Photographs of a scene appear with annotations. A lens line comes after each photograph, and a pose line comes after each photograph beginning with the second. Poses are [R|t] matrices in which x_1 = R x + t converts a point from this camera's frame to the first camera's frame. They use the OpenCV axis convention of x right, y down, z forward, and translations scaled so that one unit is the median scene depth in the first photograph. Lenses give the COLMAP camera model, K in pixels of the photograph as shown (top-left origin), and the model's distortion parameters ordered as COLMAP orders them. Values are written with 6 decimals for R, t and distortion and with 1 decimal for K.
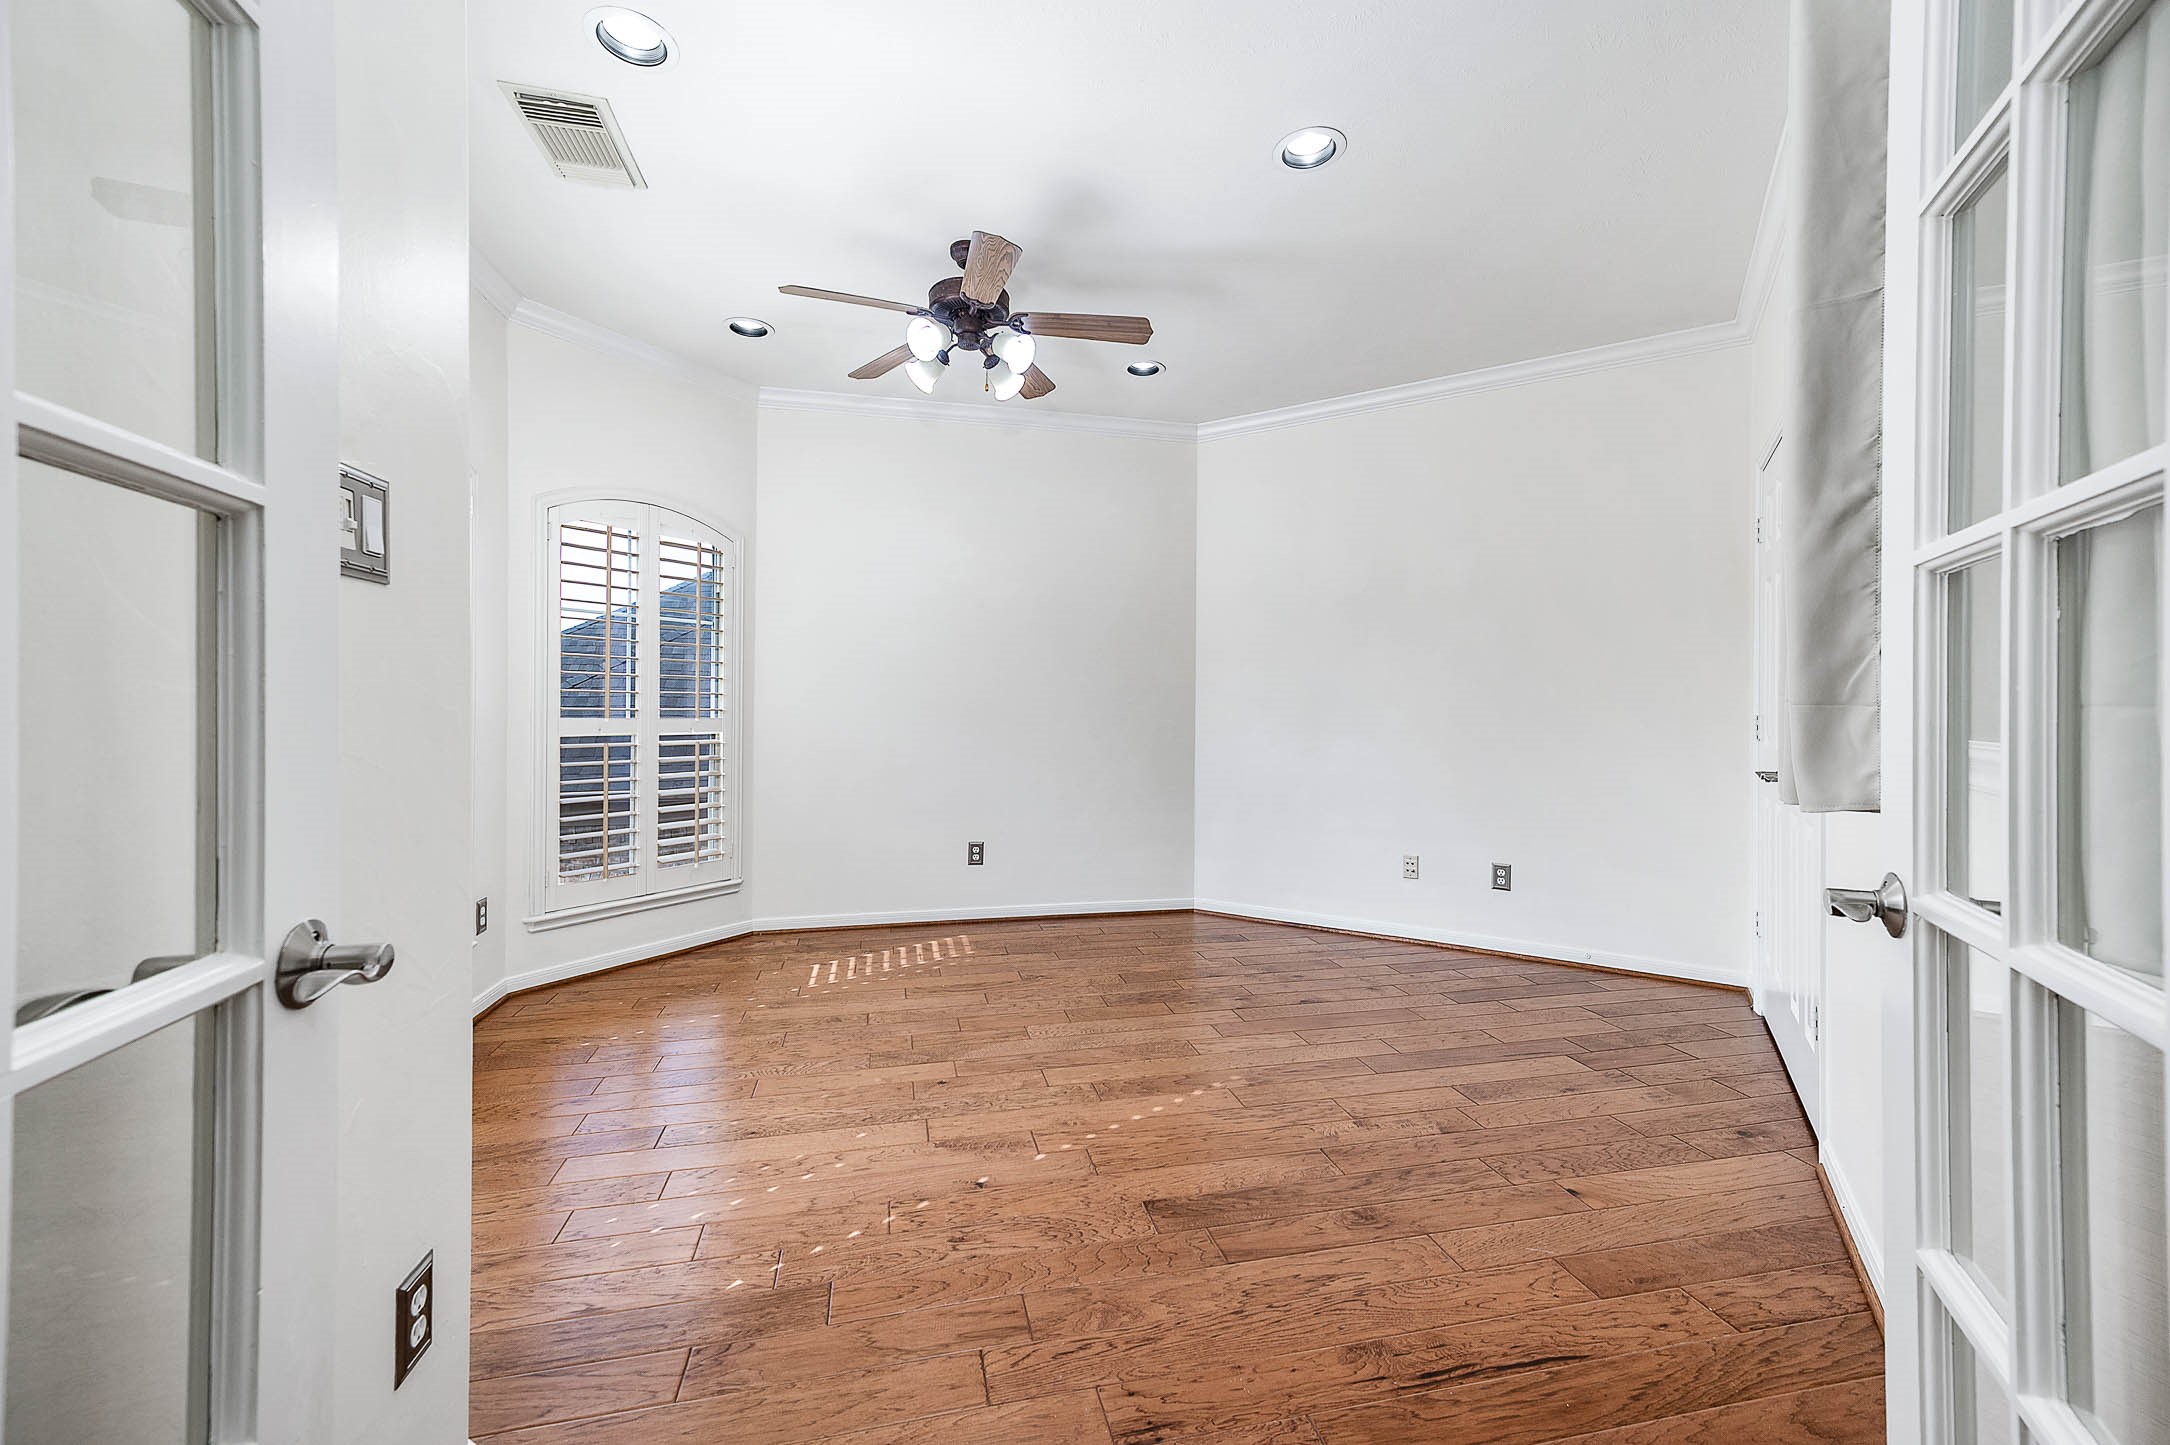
lens RADIAL K [[868.7, 0, 1082.7], [0, 868.7, 713.8], [0, 0, 1]] dist [0.047442, 0.000122]
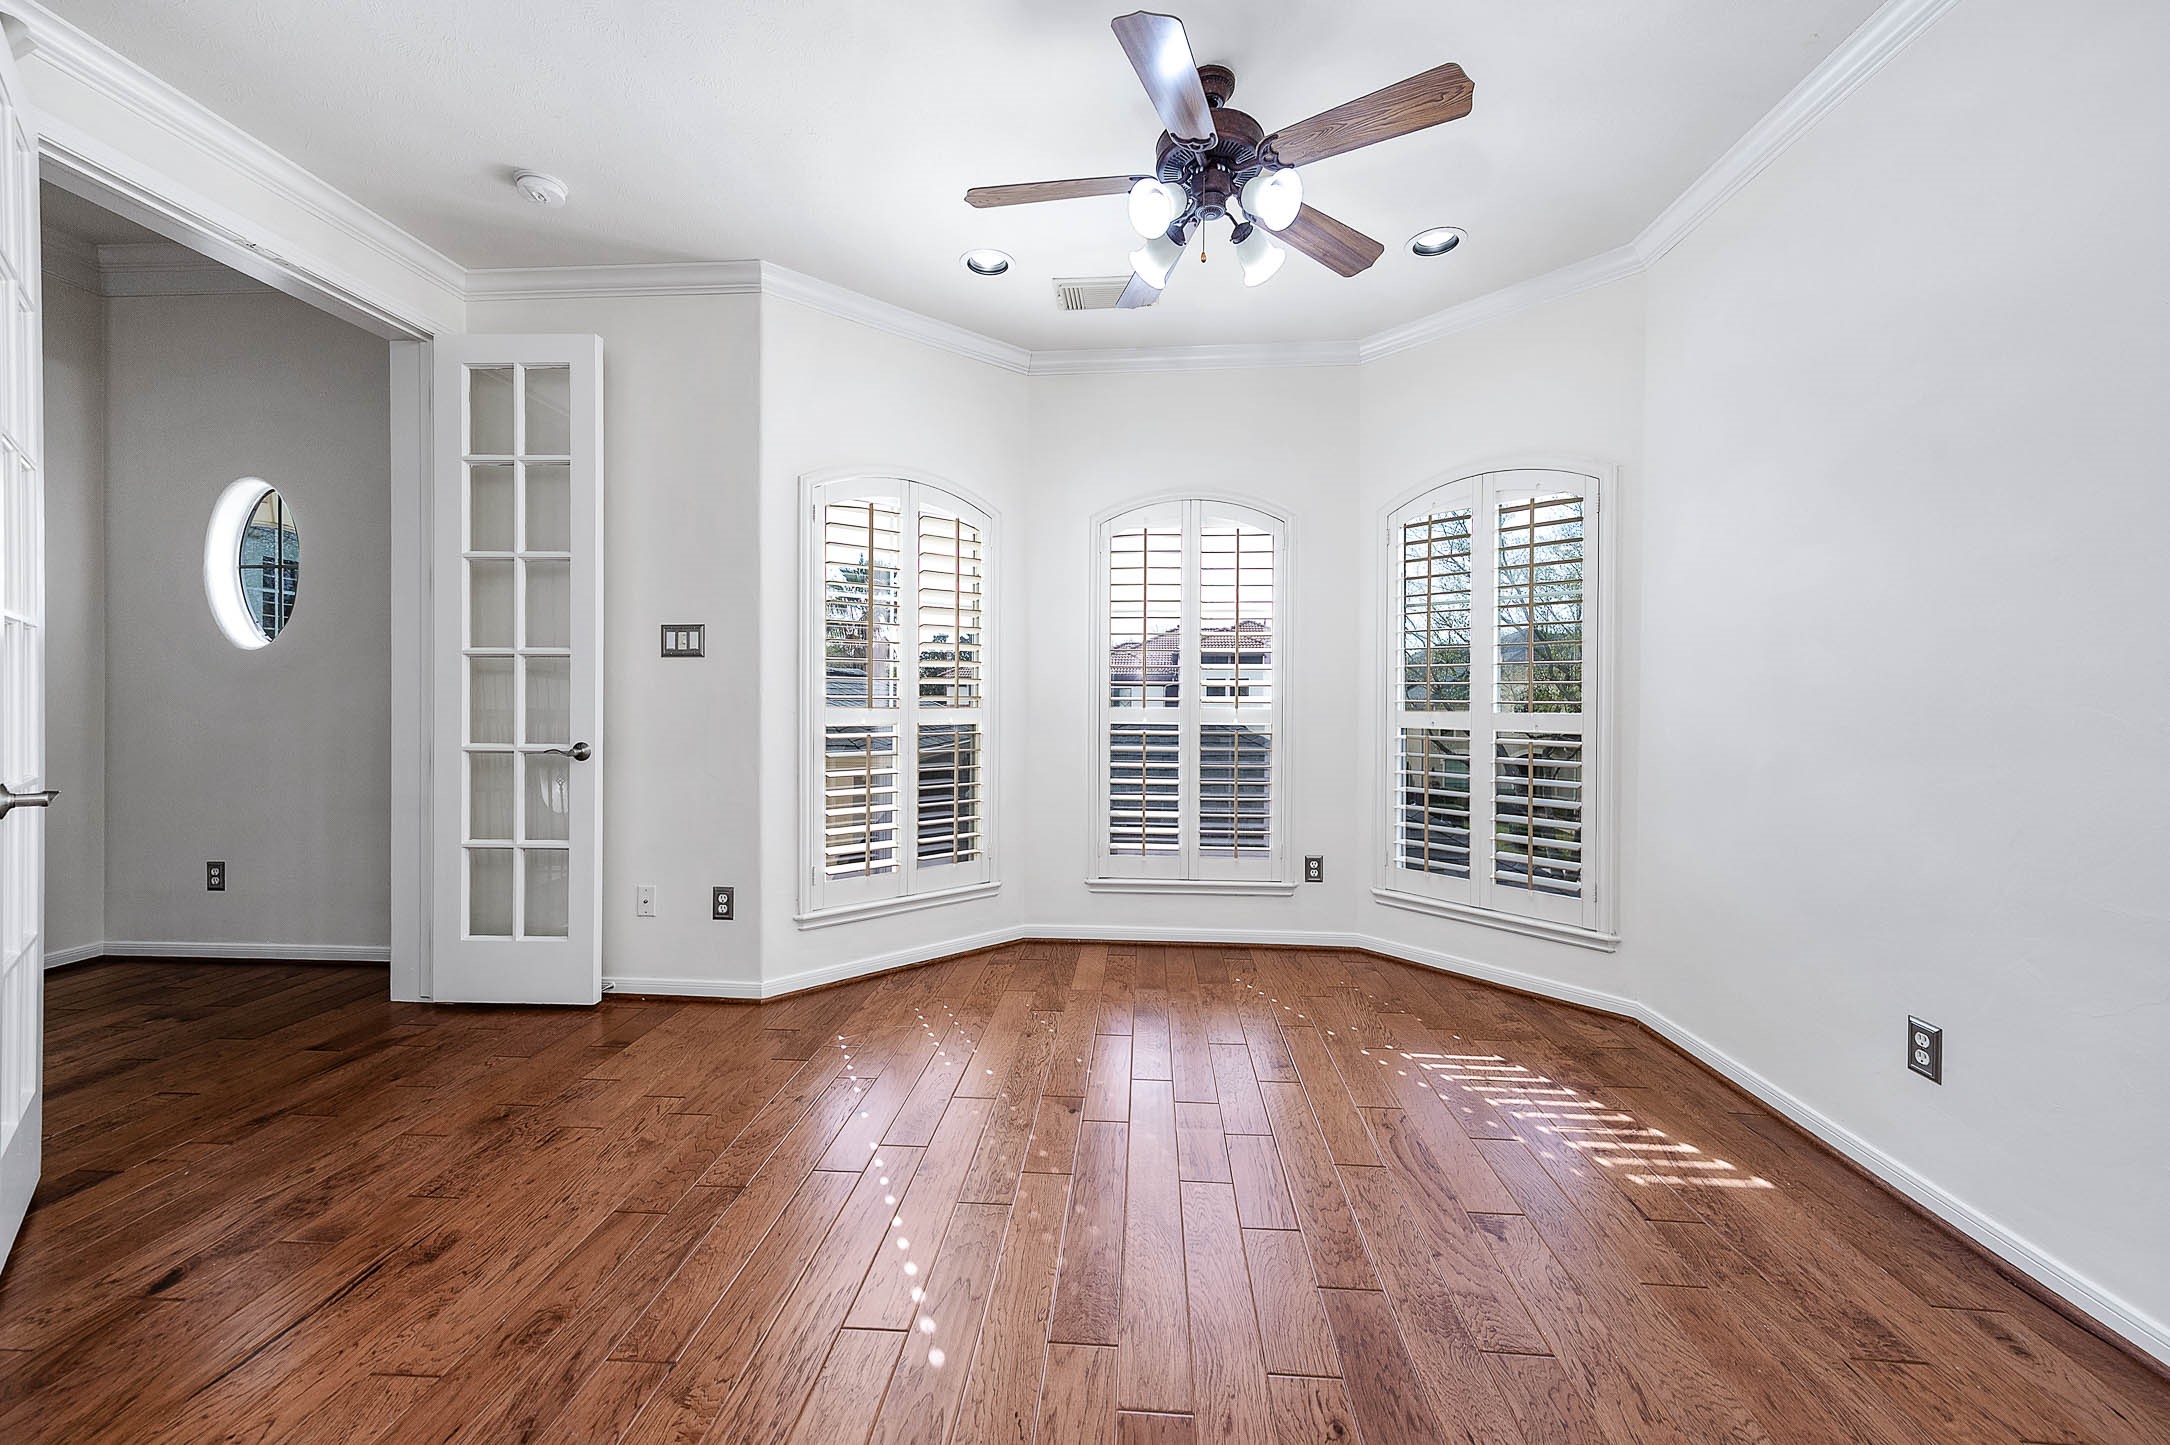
lens RADIAL K [[868.7, 0, 1082.7], [0, 868.7, 713.8], [0, 0, 1]] dist [0.047442, 0.000122]
pose [[-0.316157, 0.006996, -0.948681, 0.796945], [-0.000217, 0.999972, 0.007447, -0.000603], [0.948707, 0.002561, -0.316147, 1.477690]]
